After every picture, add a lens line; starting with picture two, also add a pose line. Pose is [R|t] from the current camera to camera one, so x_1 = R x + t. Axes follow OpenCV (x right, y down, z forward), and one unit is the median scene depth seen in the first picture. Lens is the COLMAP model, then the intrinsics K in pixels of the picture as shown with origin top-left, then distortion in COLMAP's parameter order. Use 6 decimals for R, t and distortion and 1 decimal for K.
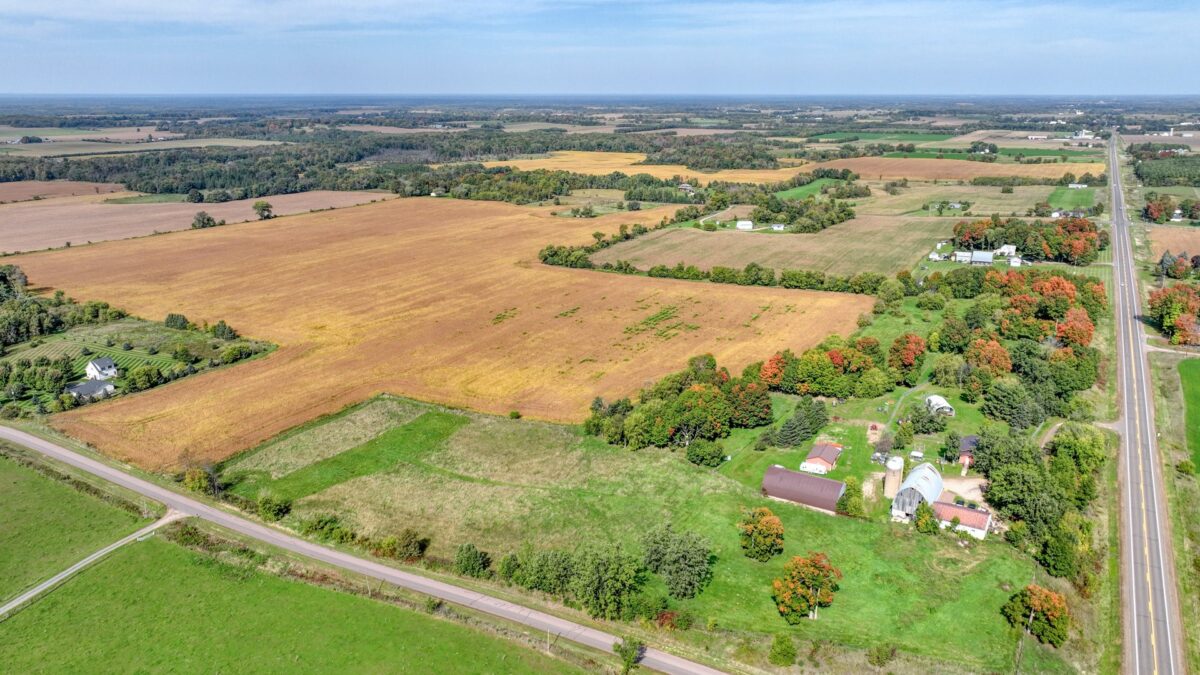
lens RADIAL K [[852.8, 0, 595.8], [0, 852.8, 304.6], [0, 0, 1]] dist [0.005305, 0.007411]
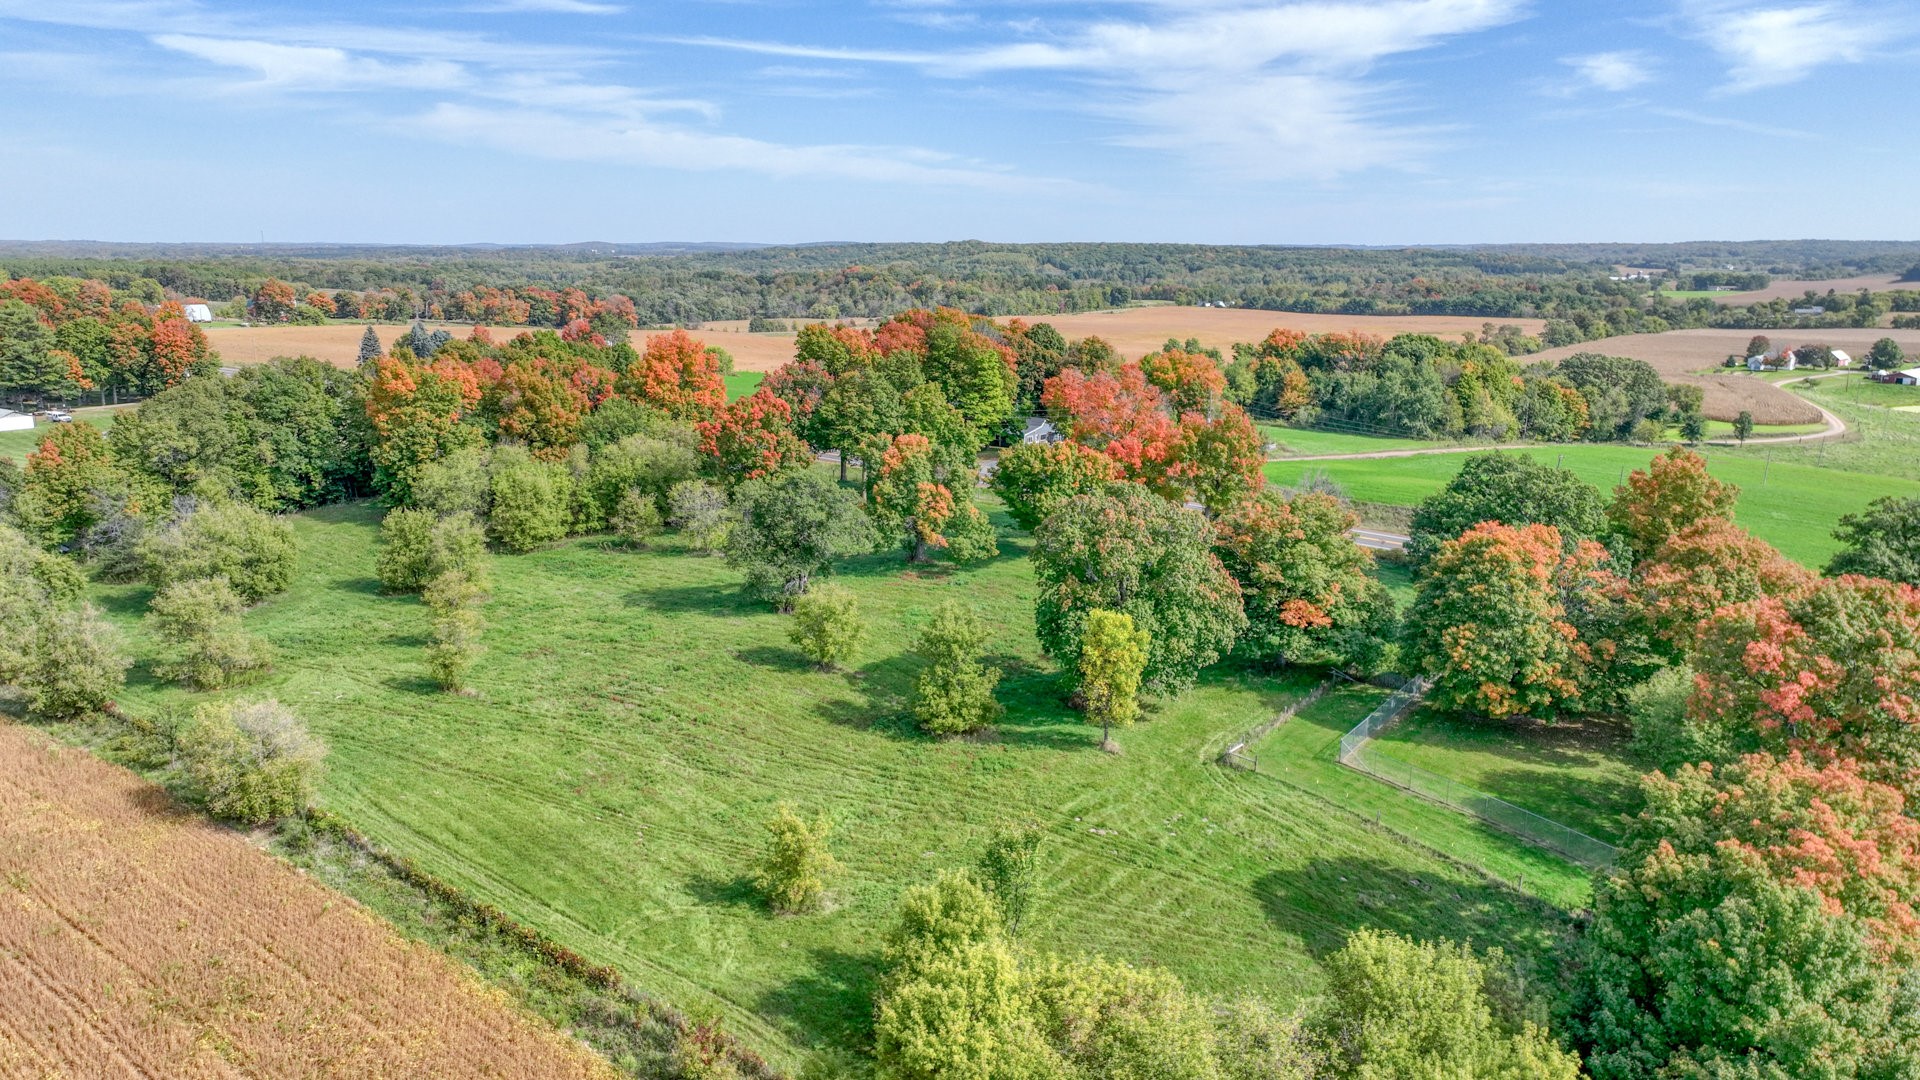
lens RADIAL K [[1345.0, 0, 965.5], [0, 1345.0, 536.3], [0, 0, 1]] dist [0.003194, 0.008037]
pose [[0.129782, -0.204902, 0.970140, 0.125639], [0.230758, 0.957792, 0.171424, -0.019344], [-0.964317, 0.201619, 0.171587, 0.731279]]
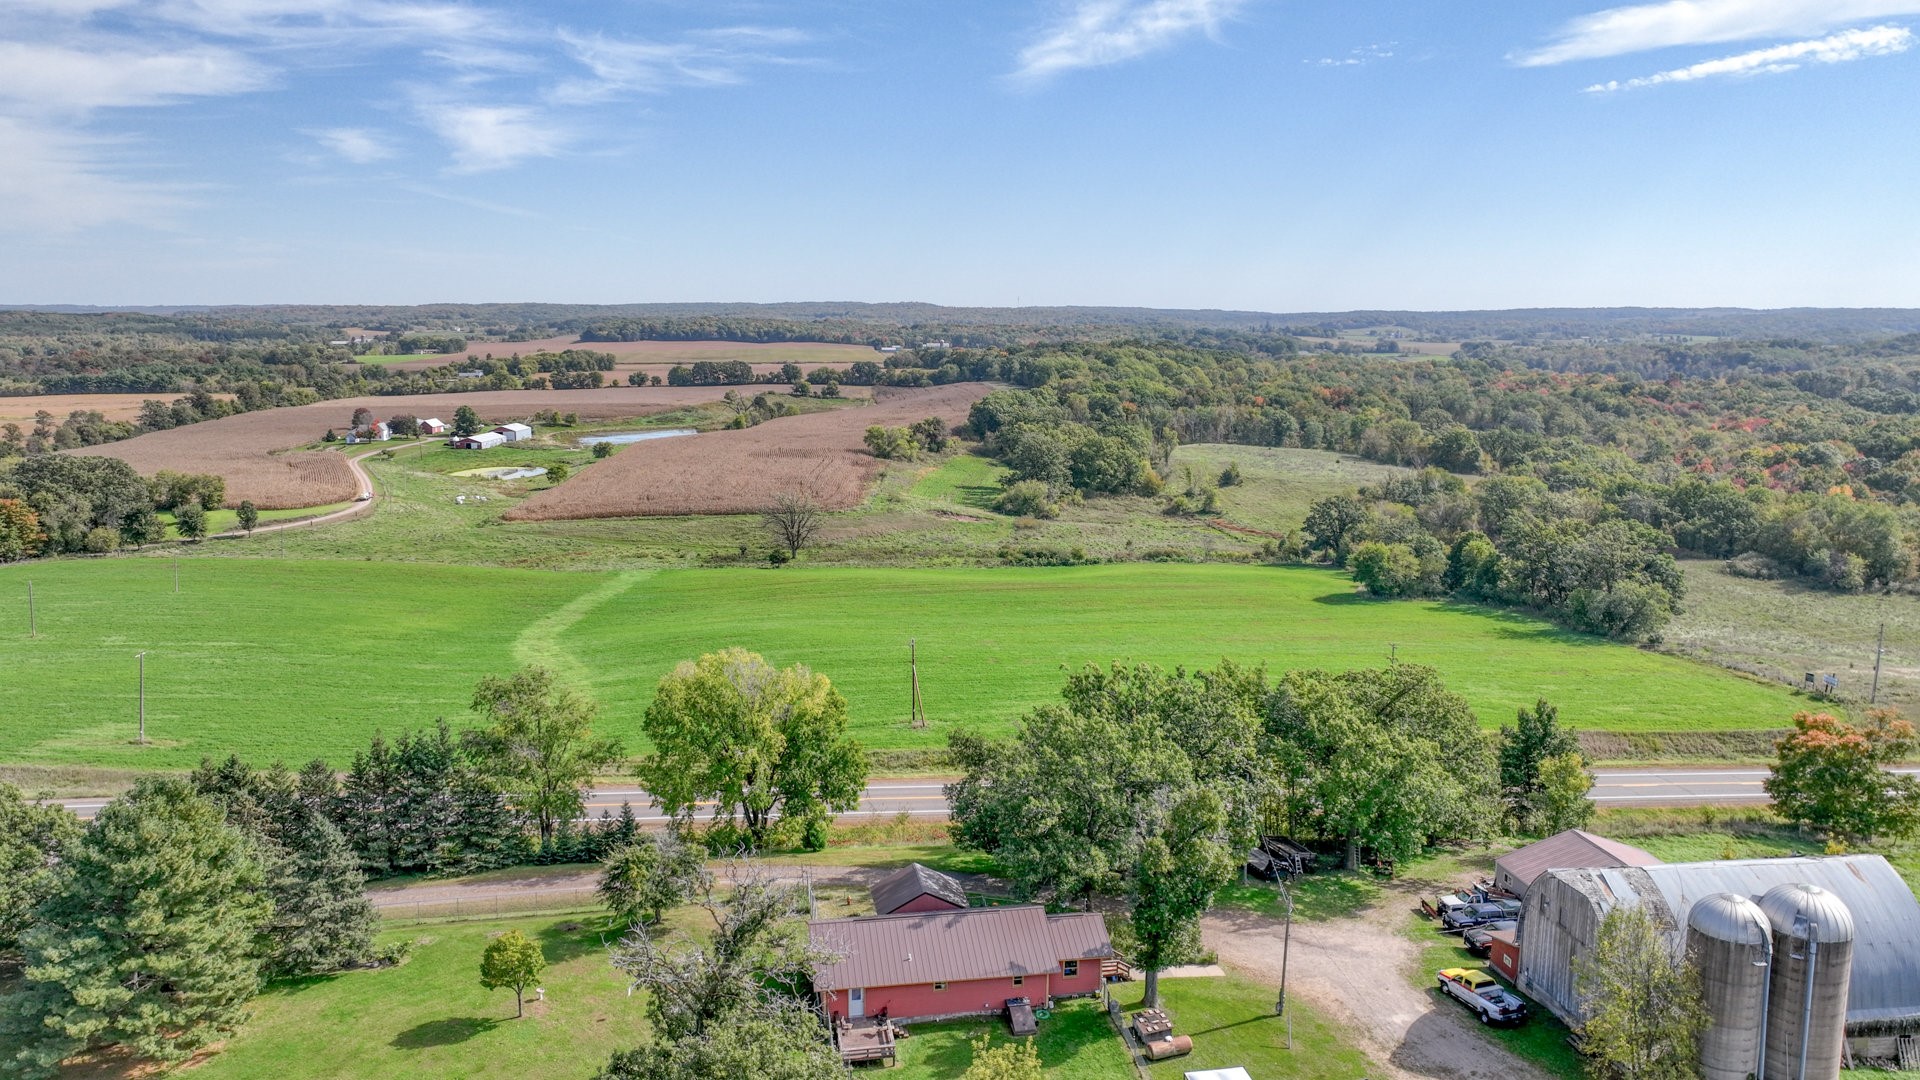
lens RADIAL K [[1345.0, 0, 965.5], [0, 1345.0, 536.3], [0, 0, 1]] dist [0.003194, 0.008037]
pose [[-0.652168, -0.123898, 0.747881, 0.126101], [0.178948, 0.933512, 0.310697, 0.000713], [-0.736651, 0.336458, -0.586636, 0.599349]]
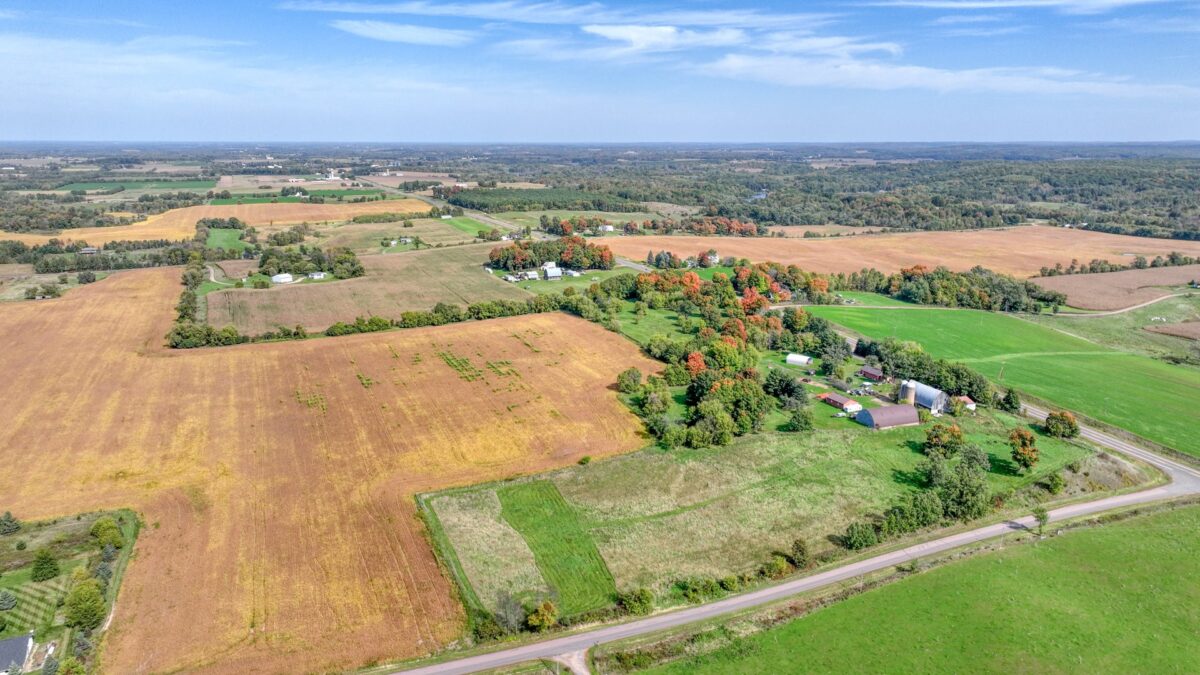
lens RADIAL K [[852.8, 0, 595.8], [0, 852.8, 304.6], [0, 0, 1]] dist [0.005305, 0.007411]
pose [[0.606947, -0.150339, 0.780393, -0.542251], [0.190668, 0.980812, 0.040658, -0.056213], [-0.771531, 0.124119, 0.623966, 0.224542]]
